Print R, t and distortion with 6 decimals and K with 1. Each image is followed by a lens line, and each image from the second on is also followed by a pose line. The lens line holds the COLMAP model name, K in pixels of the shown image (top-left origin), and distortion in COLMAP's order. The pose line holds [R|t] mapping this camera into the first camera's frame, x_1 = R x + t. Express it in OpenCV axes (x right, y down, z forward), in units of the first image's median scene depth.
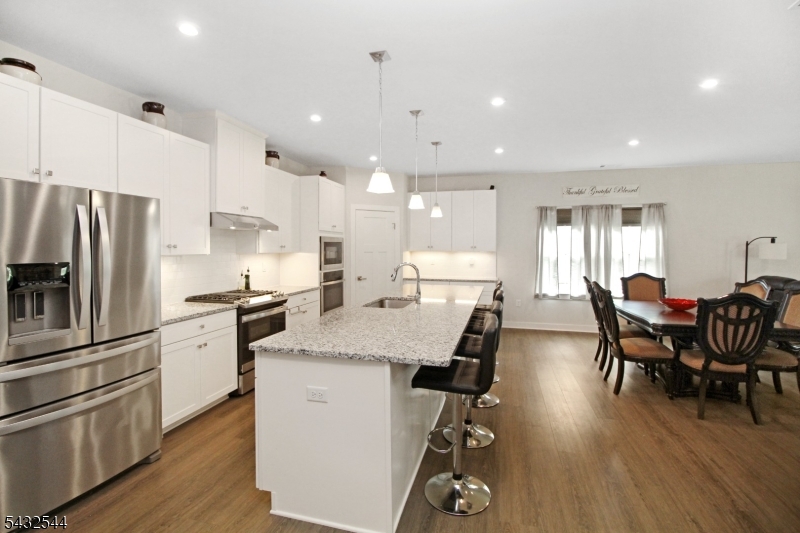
lens RADIAL K [[381.8, 0, 403.6], [0, 381.8, 249.8], [0, 0, 1]] dist [-0.001166, -0.000920]
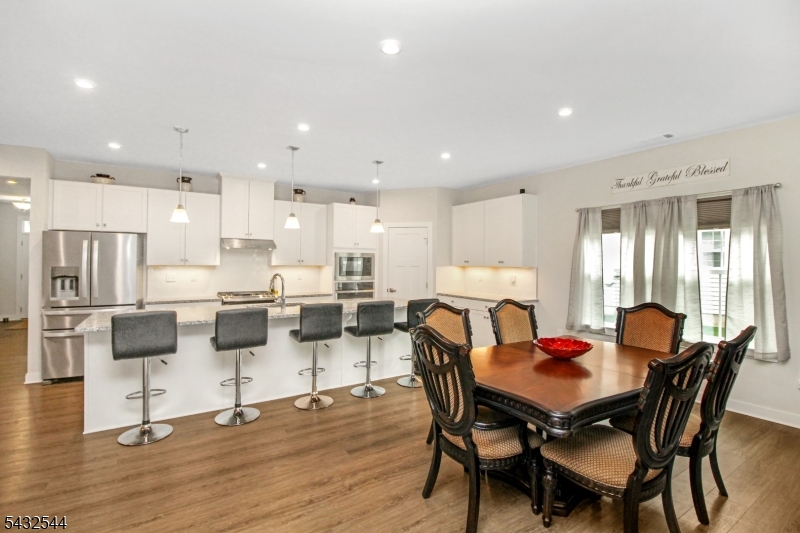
lens RADIAL K [[373.2, 0, 400.0], [0, 373.2, 266.5], [0, 0, 1]] dist [-0.015163, -0.000587]
pose [[0.732026, 0.012060, -0.681170, 0.921990], [-0.008963, 0.999927, 0.008071, -0.002820], [0.681218, 0.000197, 0.732080, 0.335118]]
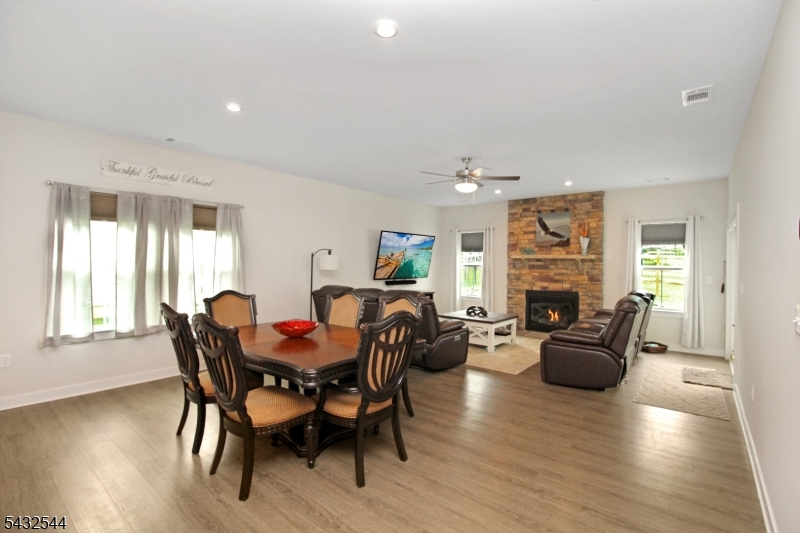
lens RADIAL K [[373.2, 0, 400.0], [0, 373.2, 266.5], [0, 0, 1]] dist [-0.015163, -0.000587]
pose [[0.421136, -0.004043, 0.906988, 0.120441], [-0.003167, 0.999977, 0.005928, 0.009577], [-0.906992, -0.005369, 0.421114, 0.474678]]
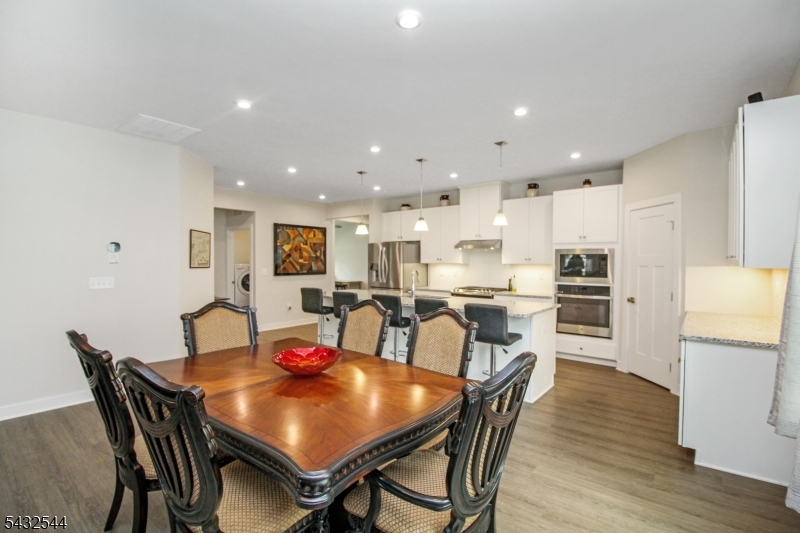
lens RADIAL K [[373.2, 0, 400.0], [0, 373.2, 266.5], [0, 0, 1]] dist [-0.015163, -0.000587]
pose [[-0.423050, 0.013510, -0.906005, 1.101160], [-0.004583, 0.999844, 0.017049, -0.003522], [0.906095, 0.011365, -0.422923, 1.292099]]
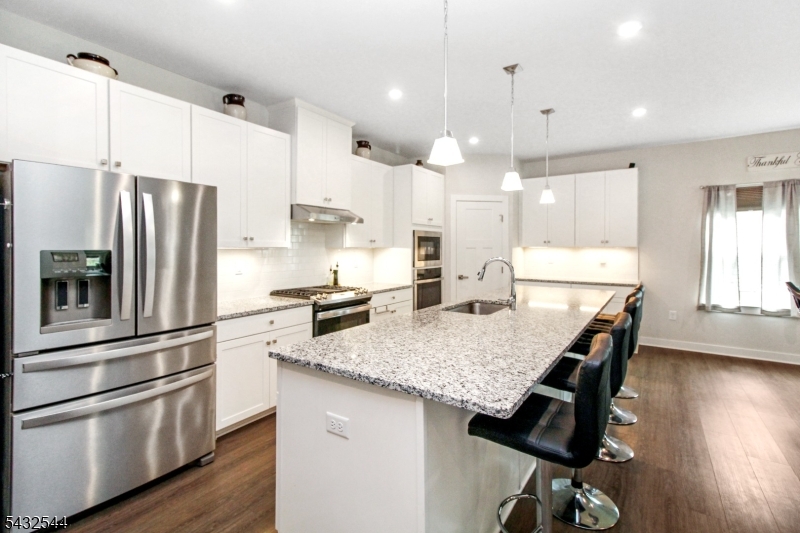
lens RADIAL K [[382.8, 0, 398.0], [0, 382.8, 248.6], [0, 0, 1]] dist [0.023409, -0.000797]
pose [[0.944099, -0.000628, -0.329661, 0.062502], [-0.000097, 0.999998, -0.002181, 0.014298], [0.329662, 0.002091, 0.944097, 0.146046]]
